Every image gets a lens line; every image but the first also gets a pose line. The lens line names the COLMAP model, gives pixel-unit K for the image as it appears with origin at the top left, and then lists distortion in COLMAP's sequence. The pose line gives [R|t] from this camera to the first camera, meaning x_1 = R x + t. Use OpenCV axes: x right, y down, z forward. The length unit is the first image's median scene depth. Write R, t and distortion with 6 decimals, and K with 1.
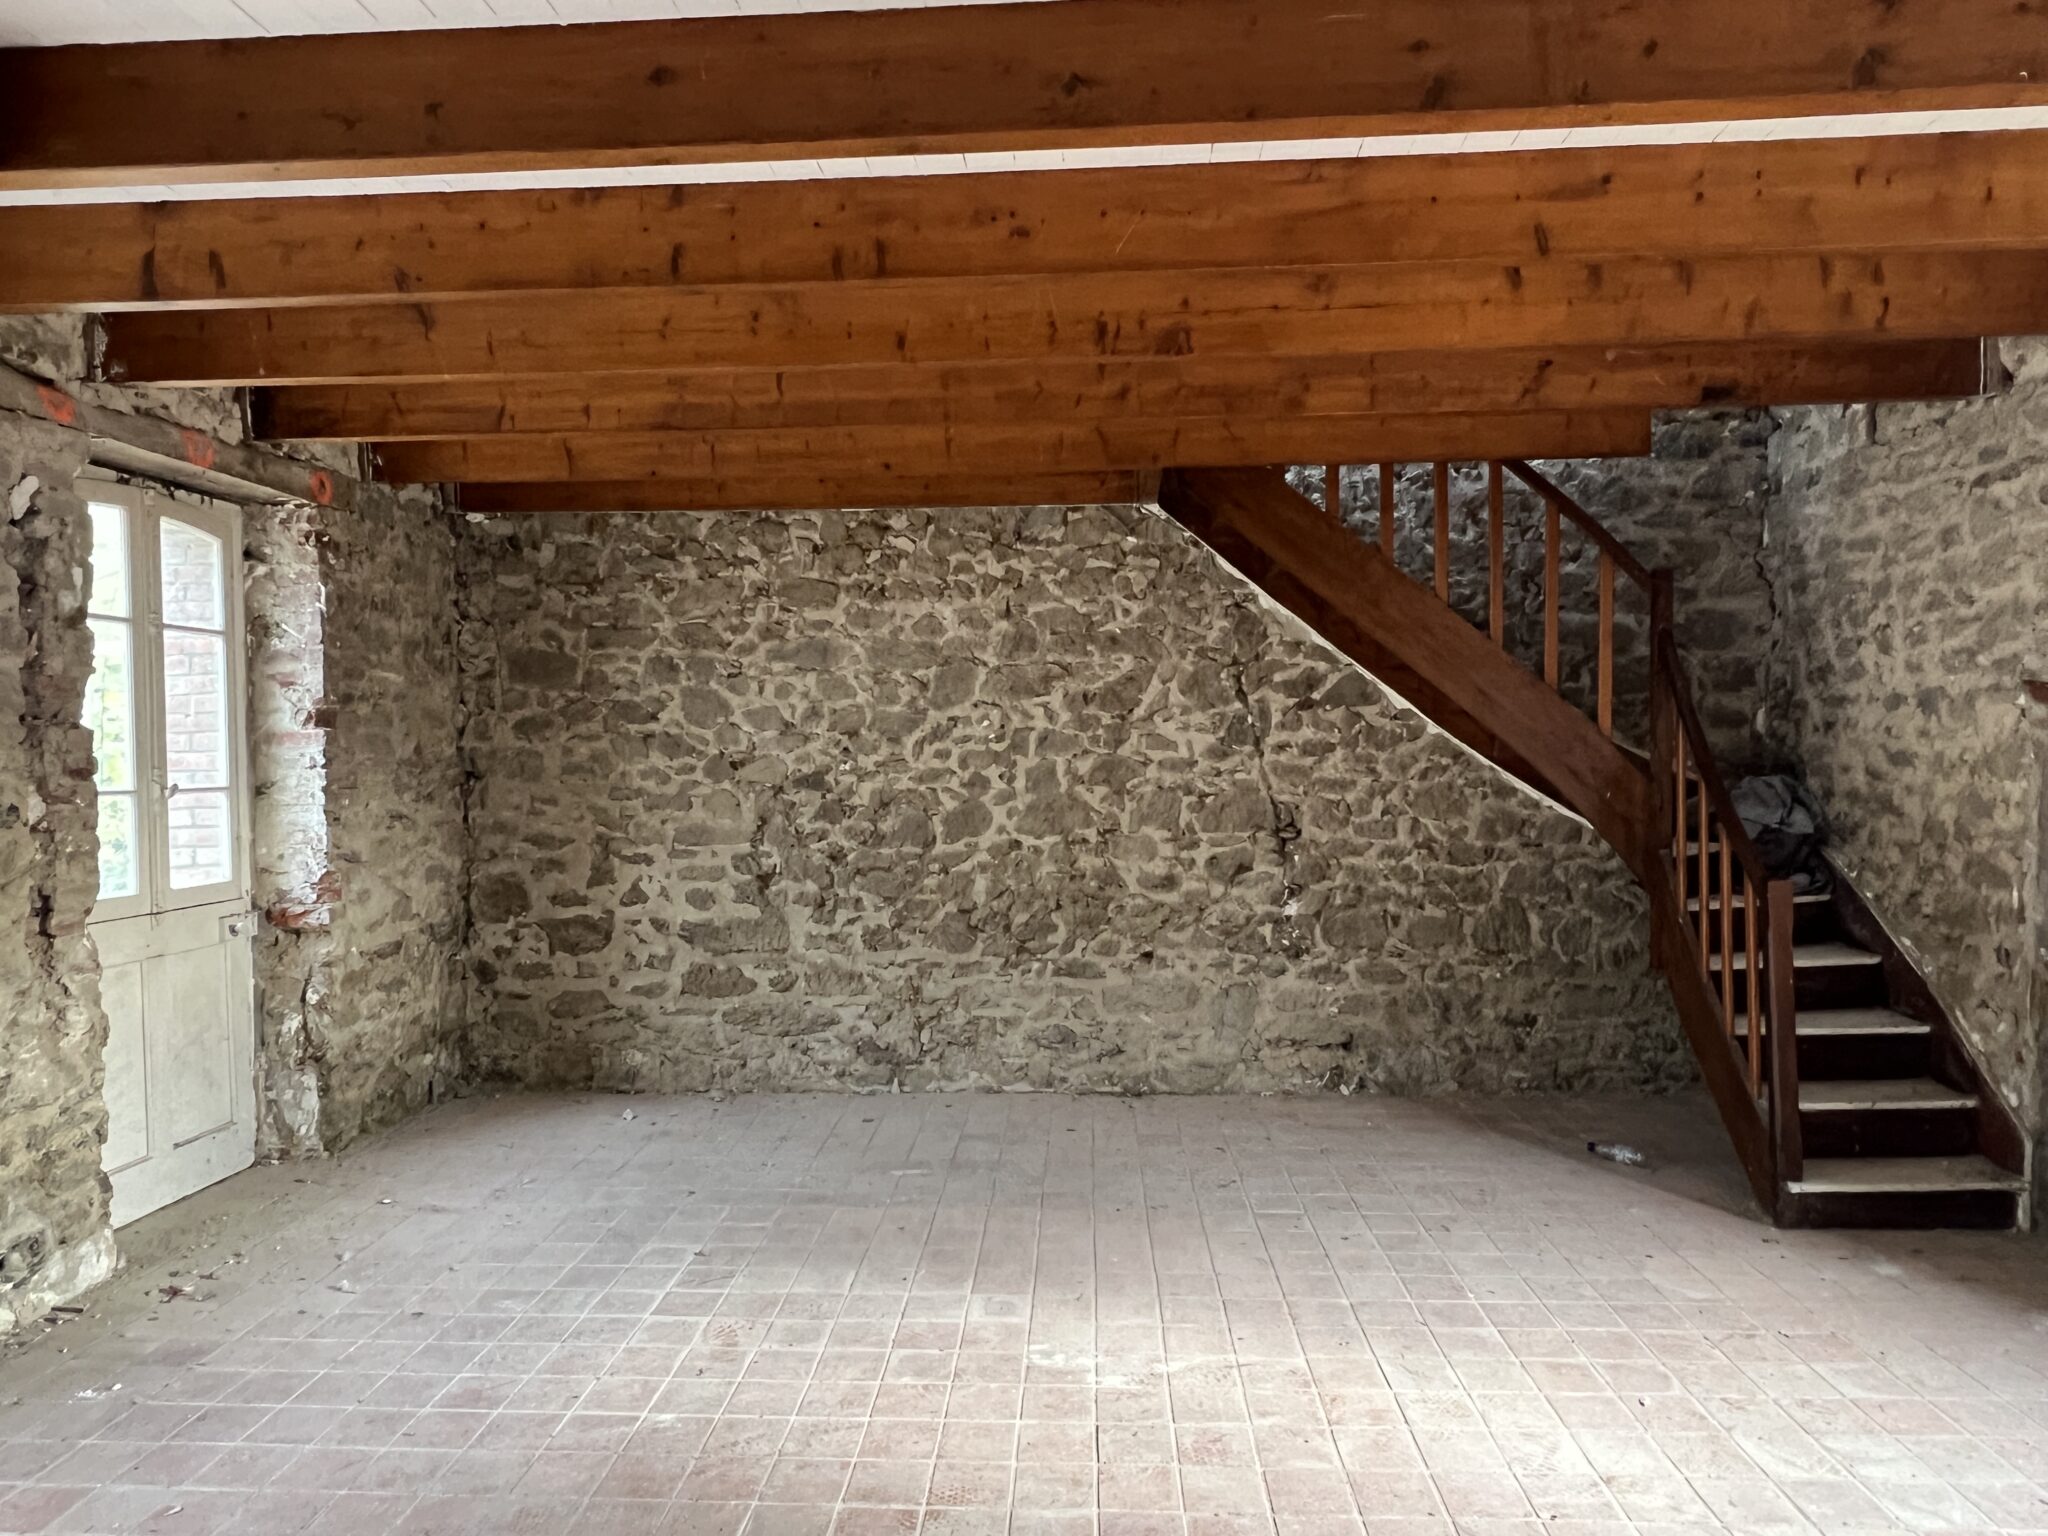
lens RADIAL K [[1333.4, 0, 1020.9], [0, 1333.4, 766.6], [0, 0, 1]] dist [-0.006406, -0.001227]
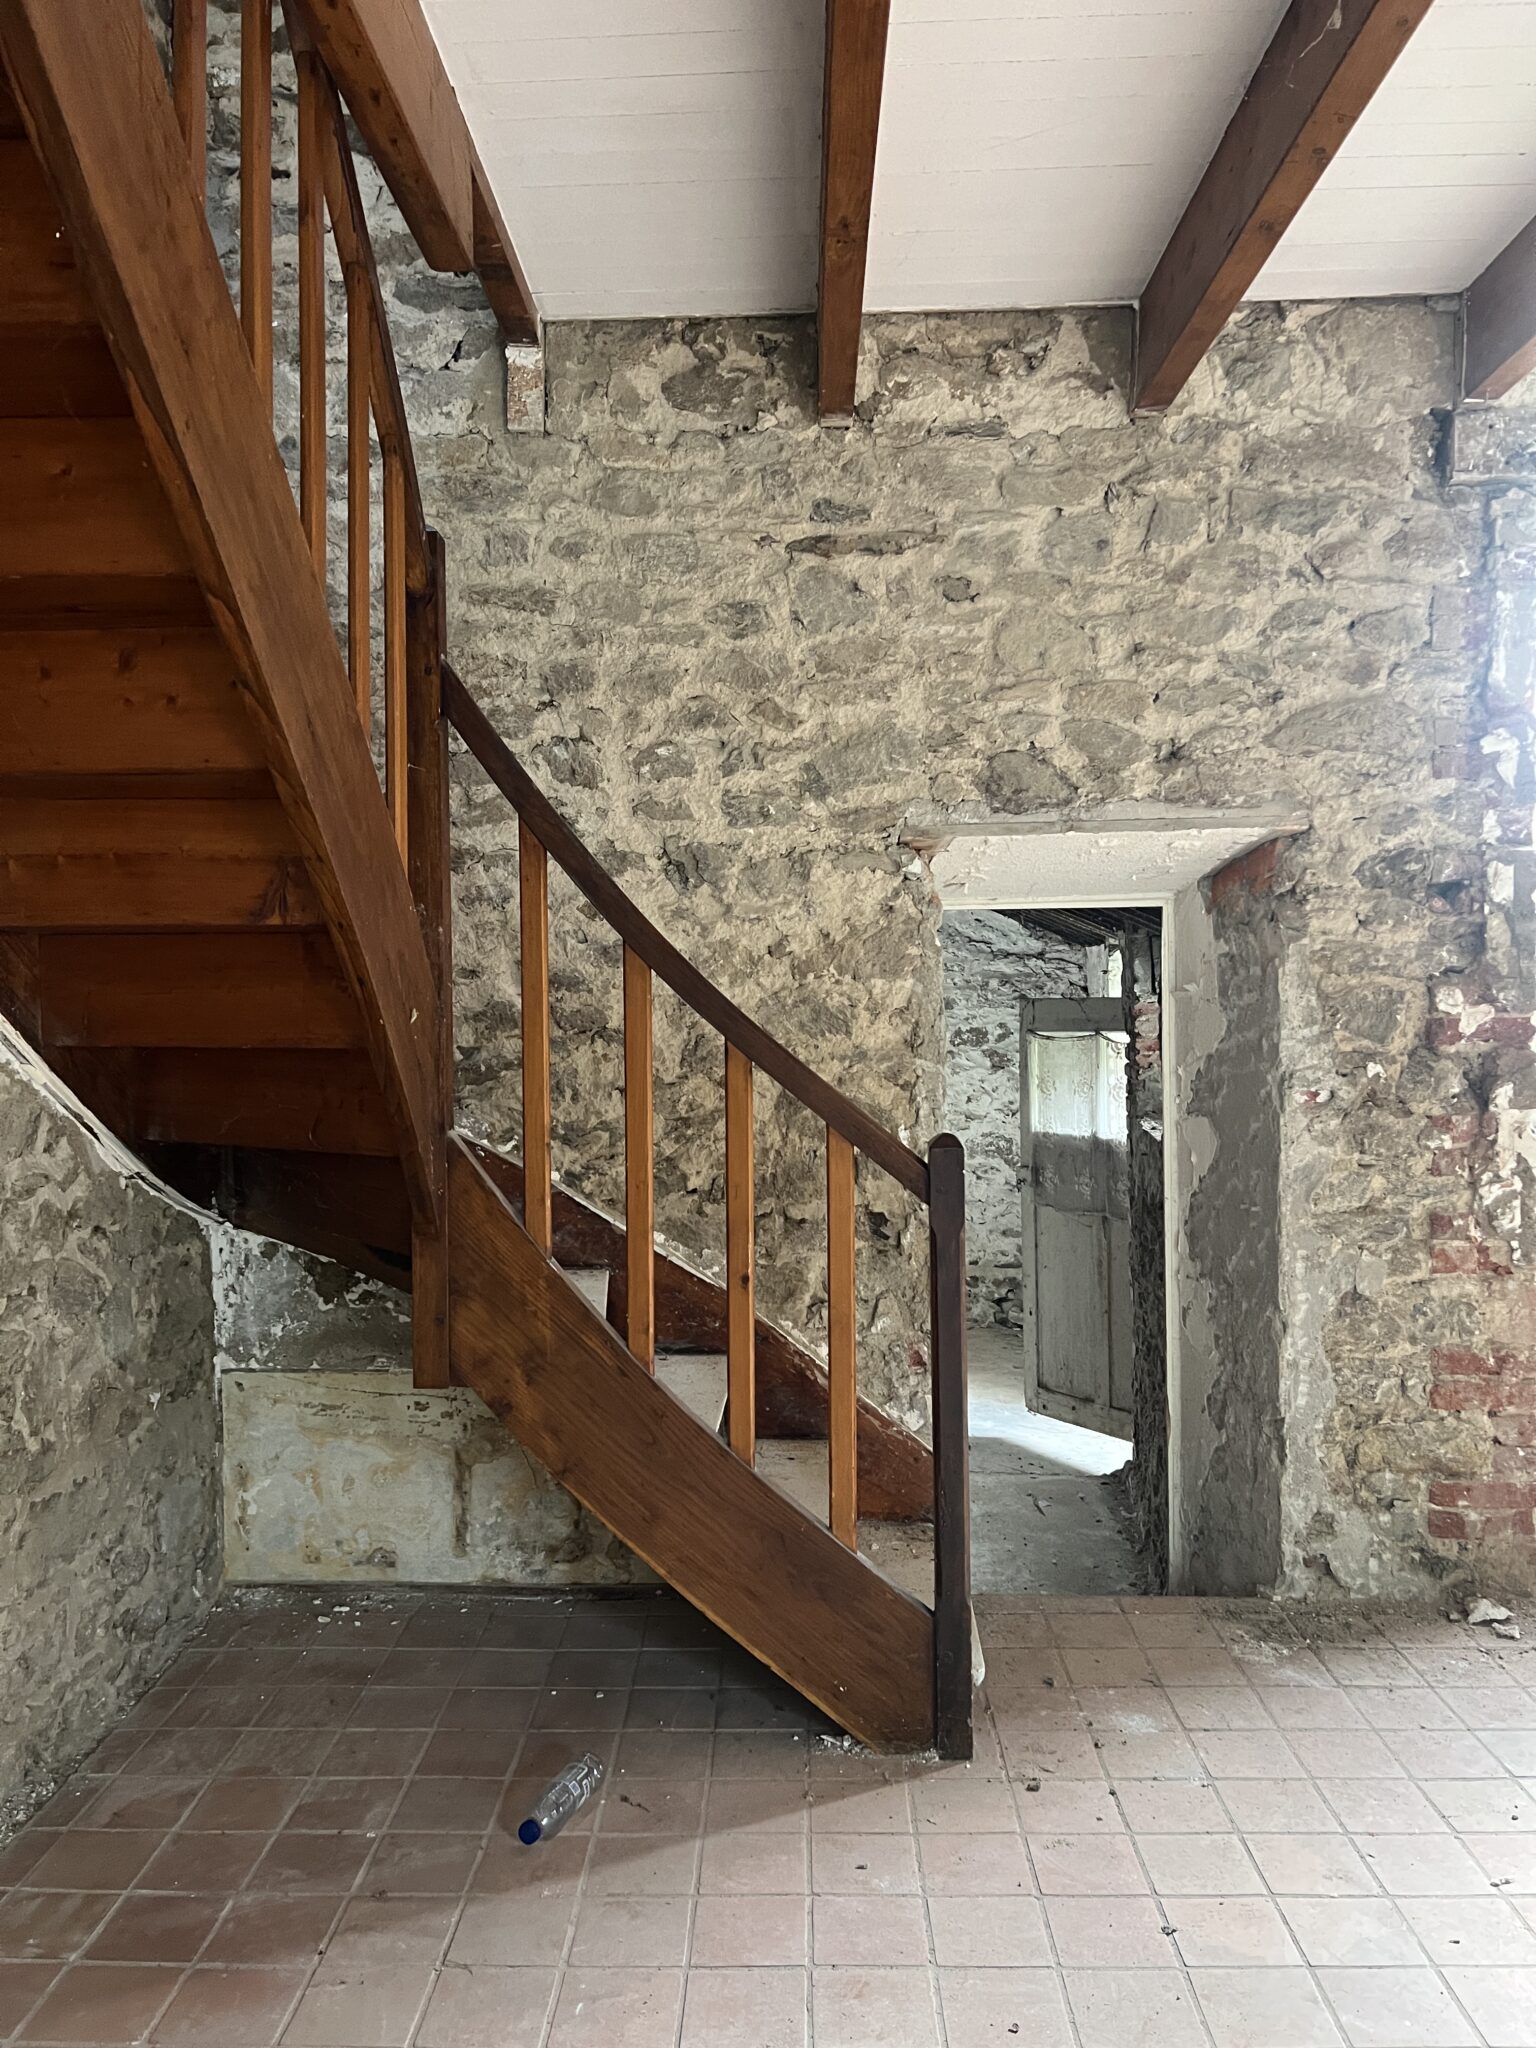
lens RADIAL K [[1566.9, 0, 767.6], [0, 1566.9, 1030.0], [0, 0, 1]] dist [0.080053, -0.000553]
pose [[-0.021069, -0.015107, 0.999664, -0.091109], [0.022077, 0.999635, 0.015572, 0.020846], [-0.999534, 0.022398, -0.020728, 0.956718]]
